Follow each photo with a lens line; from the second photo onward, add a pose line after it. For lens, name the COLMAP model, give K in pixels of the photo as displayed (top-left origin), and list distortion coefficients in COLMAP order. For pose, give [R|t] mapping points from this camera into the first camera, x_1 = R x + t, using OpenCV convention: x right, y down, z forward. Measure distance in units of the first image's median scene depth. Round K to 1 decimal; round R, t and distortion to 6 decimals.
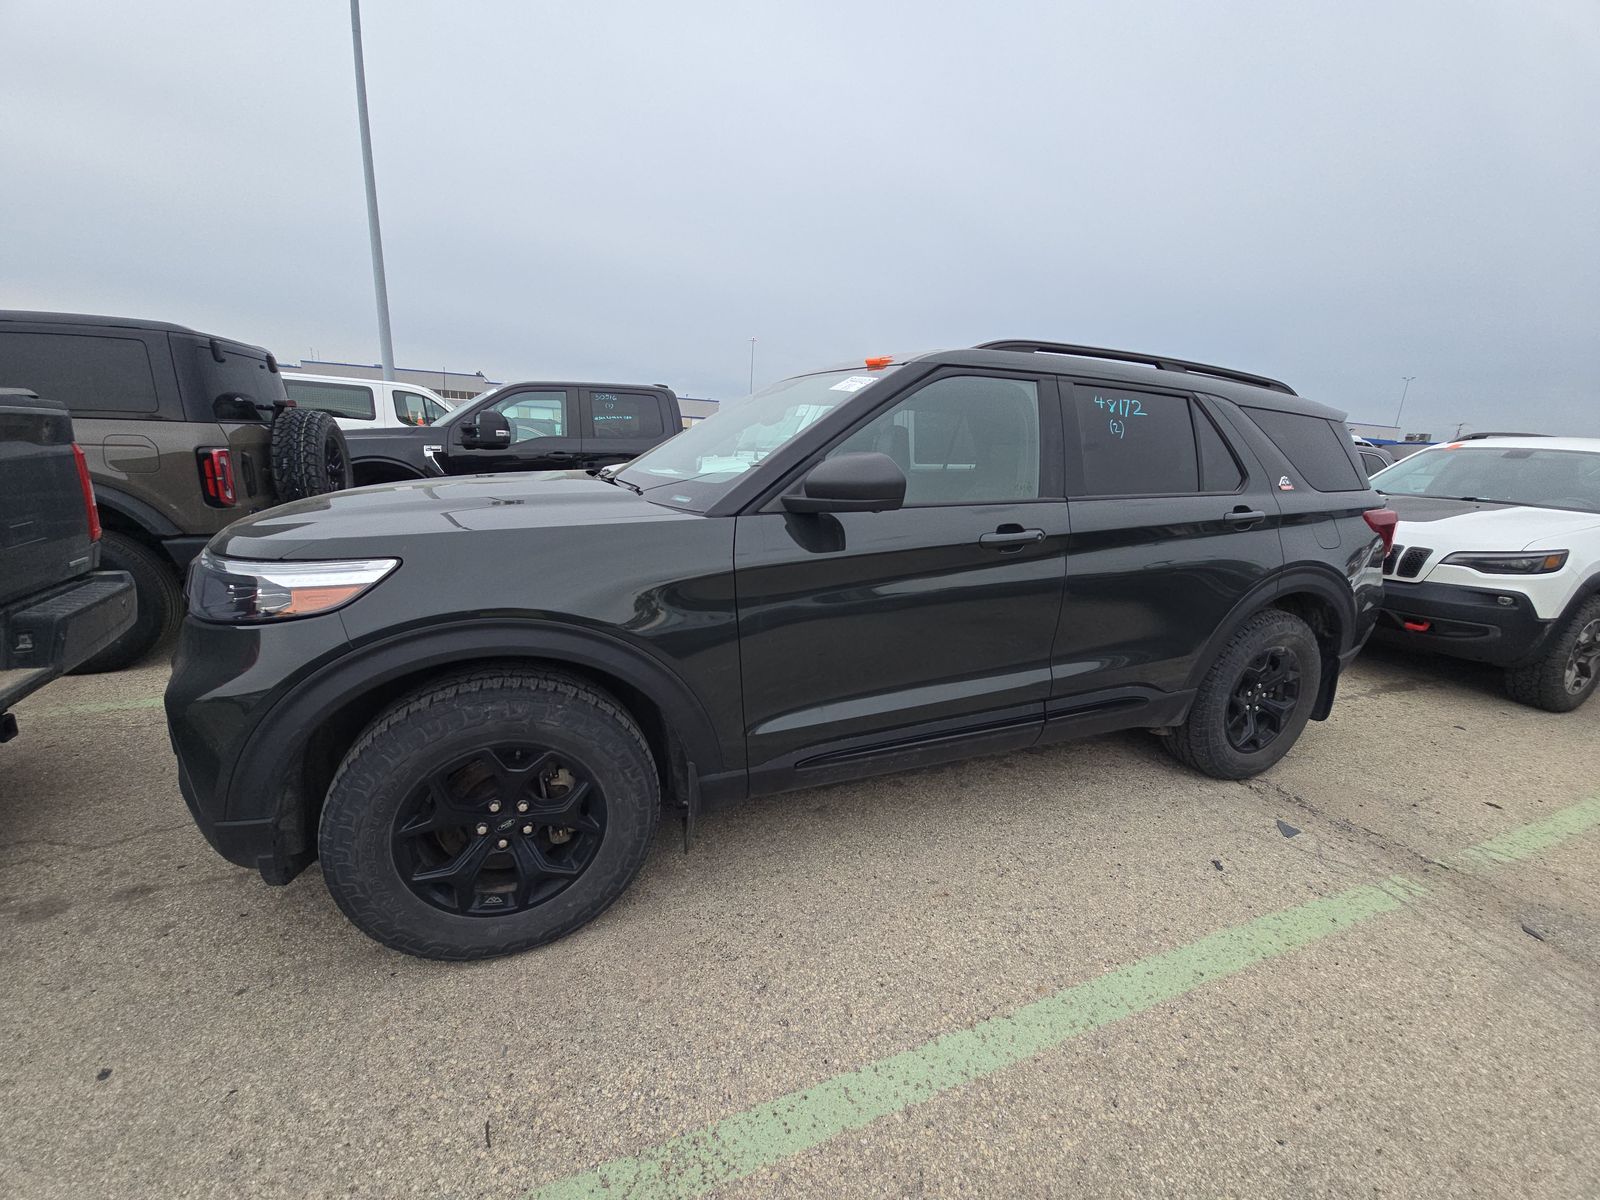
lens RADIAL K [[650.9, 0, 798.1], [0, 650.9, 602.5], [0, 0, 1]] dist [0.000078, -0.001141]
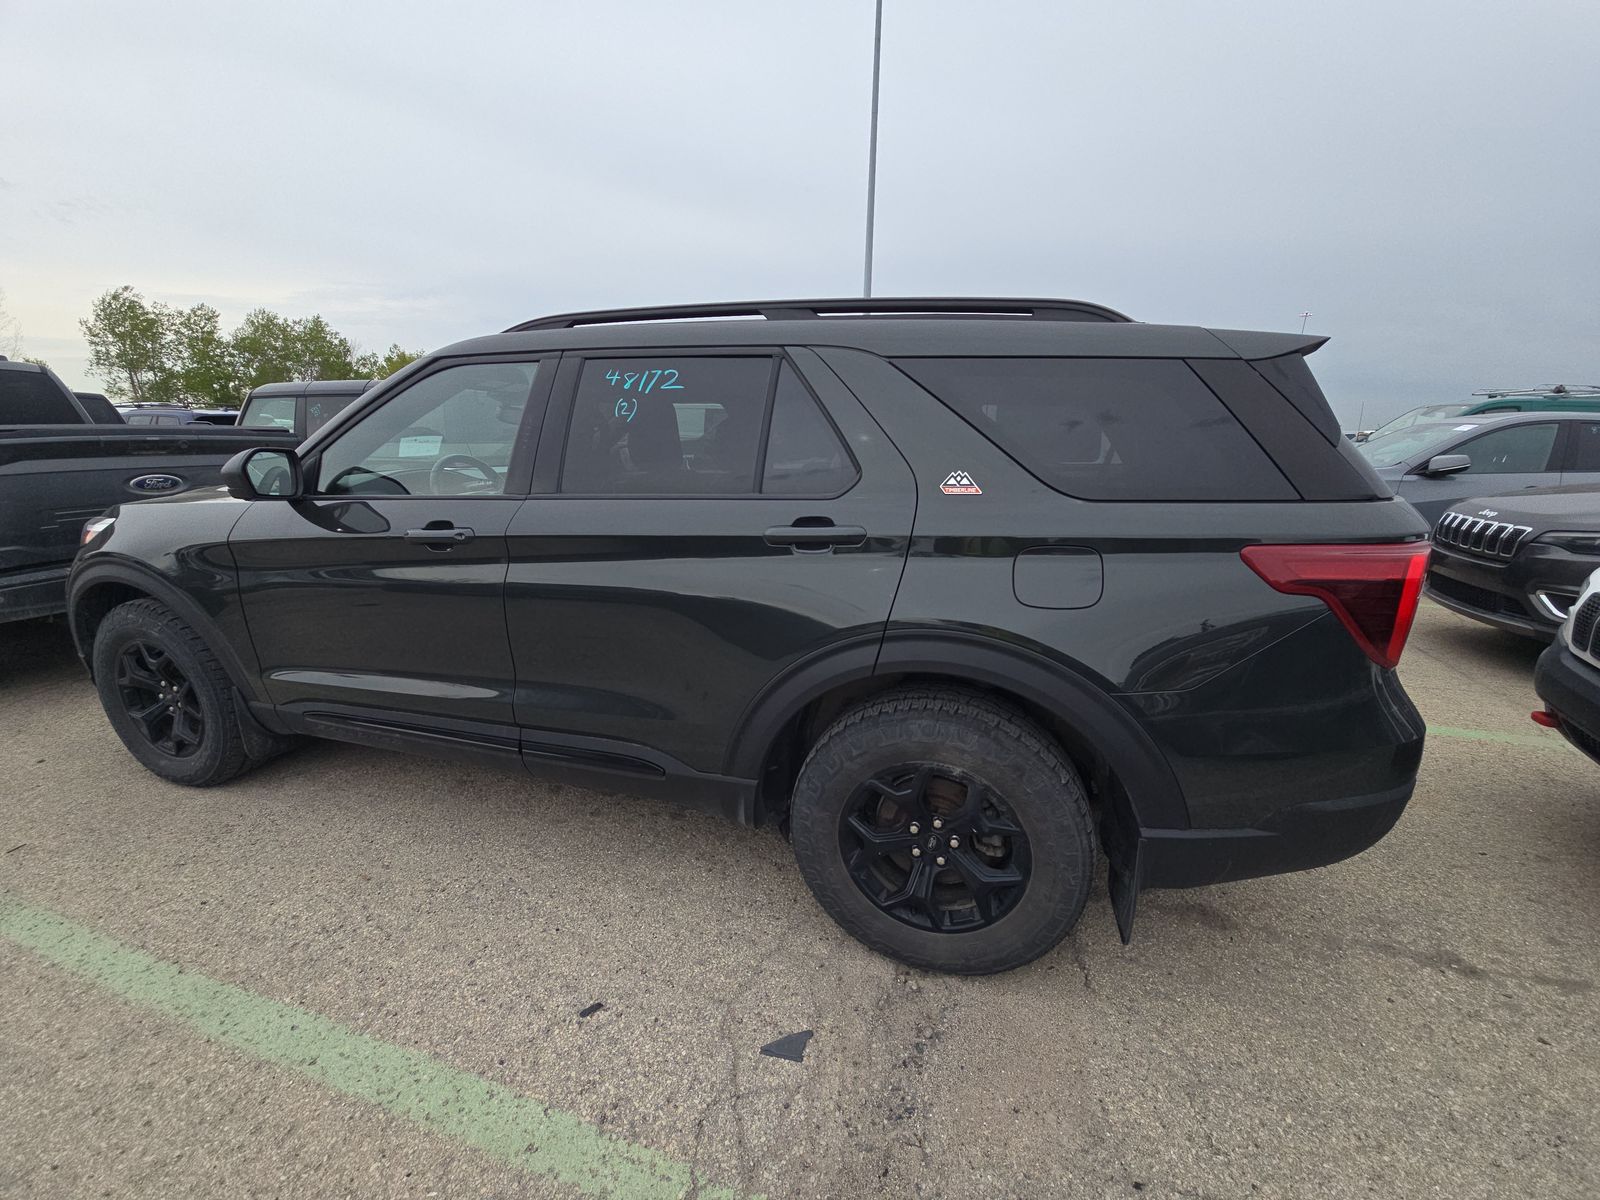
lens RADIAL K [[650.9, 0, 783.0], [0, 650.9, 590.3], [0, 0, 1]] dist [0.000078, -0.001141]
pose [[0.757862, 0.119180, -0.641437, 1.188241], [-0.127920, 0.991234, 0.033035, -0.104375], [0.639752, 0.057017, 0.766464, 0.548322]]
